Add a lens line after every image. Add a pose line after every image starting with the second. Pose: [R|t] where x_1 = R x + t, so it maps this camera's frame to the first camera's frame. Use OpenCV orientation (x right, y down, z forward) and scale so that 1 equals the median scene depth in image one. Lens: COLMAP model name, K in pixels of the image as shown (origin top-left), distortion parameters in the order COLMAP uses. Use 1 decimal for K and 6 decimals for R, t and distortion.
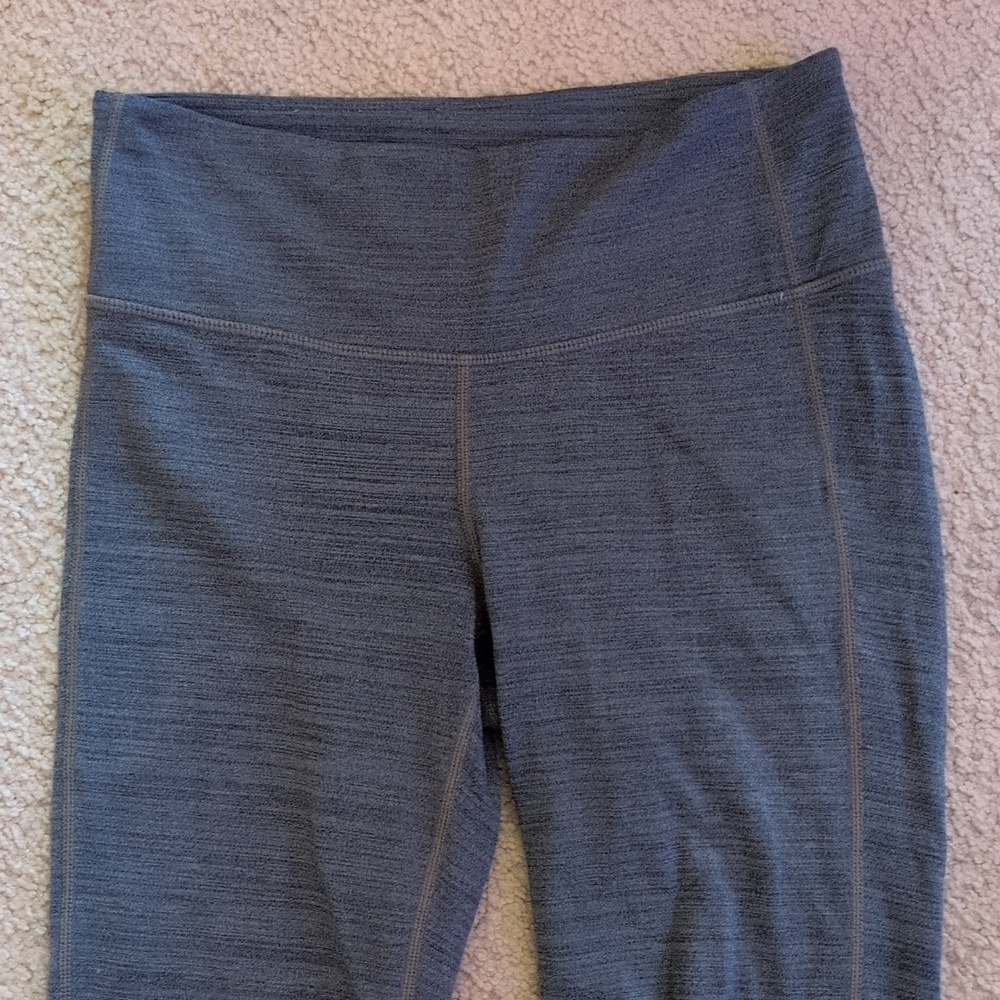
lens RADIAL K [[1647.5, 0, 500.0], [0, 1647.5, 500.0], [0, 0, 1]] dist [0.148249, -0.537334]
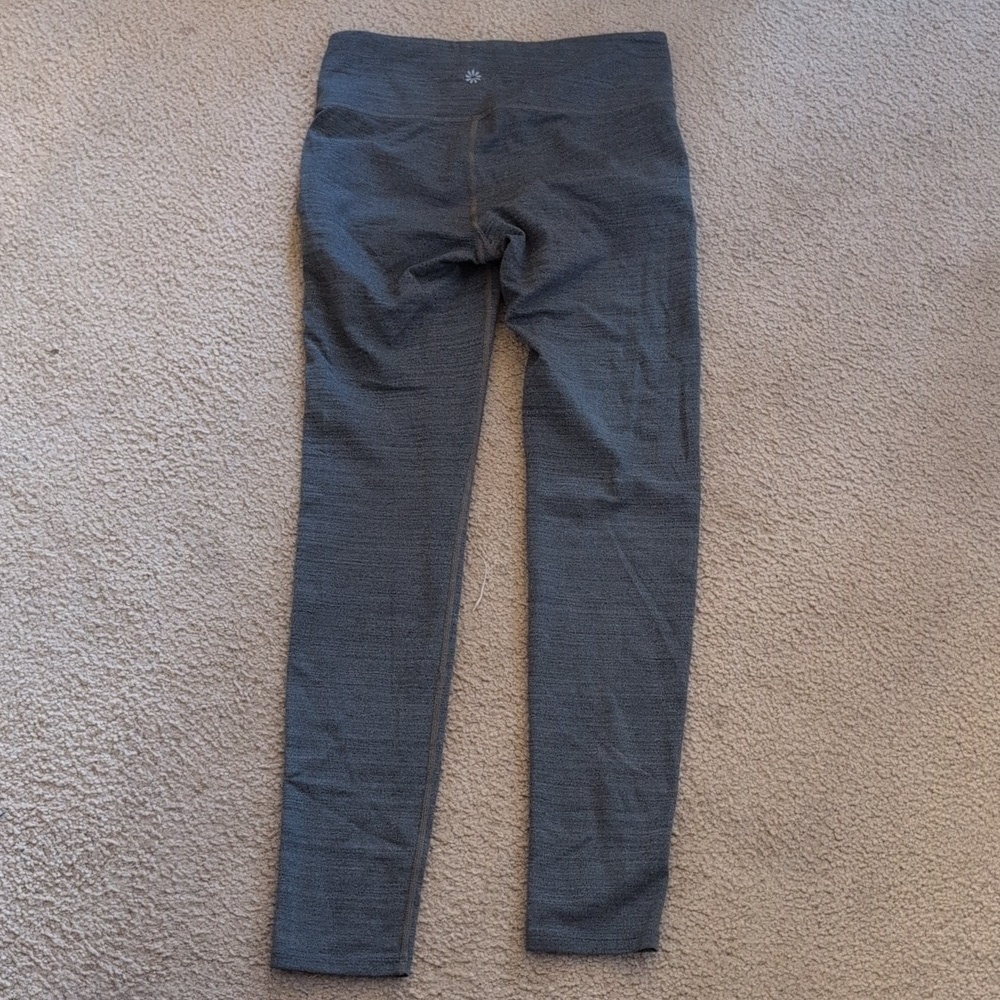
lens RADIAL K [[1647.5, 0, 500.0], [0, 1647.5, 500.0], [0, 0, 1]] dist [0.148249, -0.537334]
pose [[0.999950, -0.003237, -0.009510, -0.000070], [-0.000342, 0.935128, -0.354310, 1.077957], [0.010041, 0.354296, 0.935080, -0.863202]]
